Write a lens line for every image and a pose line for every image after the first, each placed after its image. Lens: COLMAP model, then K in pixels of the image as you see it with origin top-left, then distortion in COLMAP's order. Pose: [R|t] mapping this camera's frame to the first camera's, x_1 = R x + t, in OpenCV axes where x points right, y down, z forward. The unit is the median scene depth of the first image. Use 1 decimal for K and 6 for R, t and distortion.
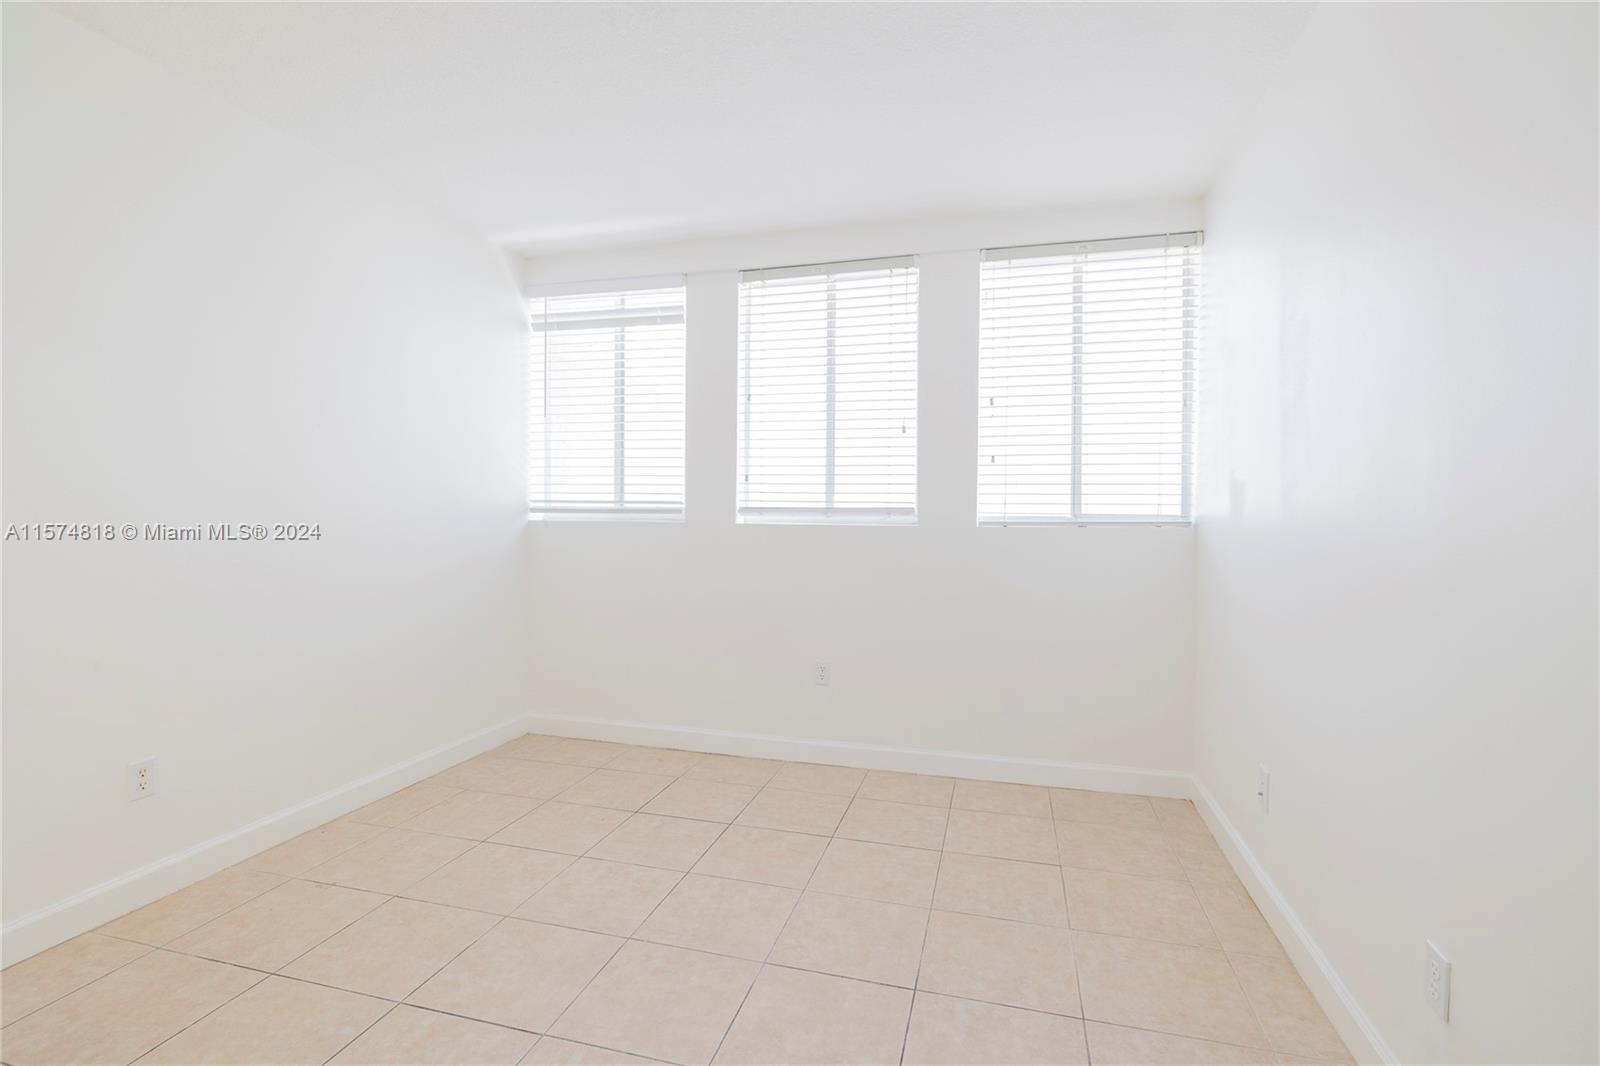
lens RADIAL K [[744.0, 0, 801.6], [0, 744.0, 534.6], [0, 0, 1]] dist [-0.016562, 0.000421]
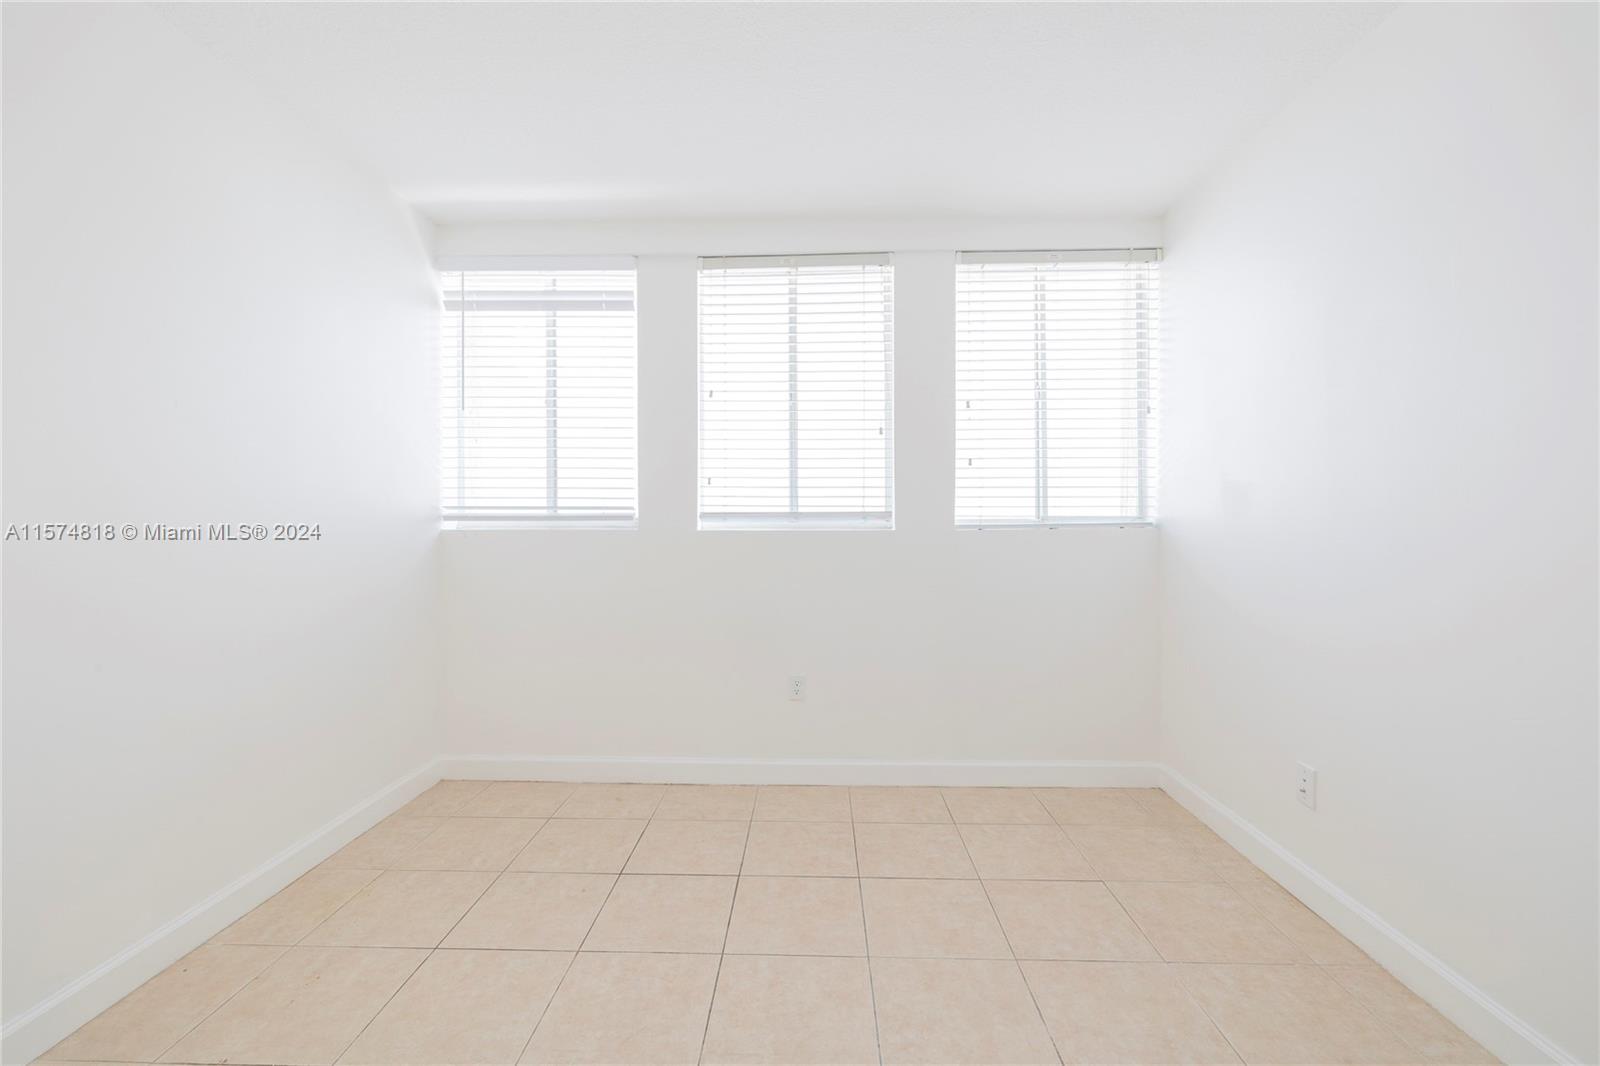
lens RADIAL K [[672.5, 0, 796.3], [0, 672.5, 523.3], [0, 0, 1]] dist [-0.004206, 0.001228]
pose [[0.971425, -0.013465, 0.236966, -0.182186], [0.017183, 0.999759, -0.013631, -0.011157], [-0.236726, 0.017314, 0.971422, 0.178450]]
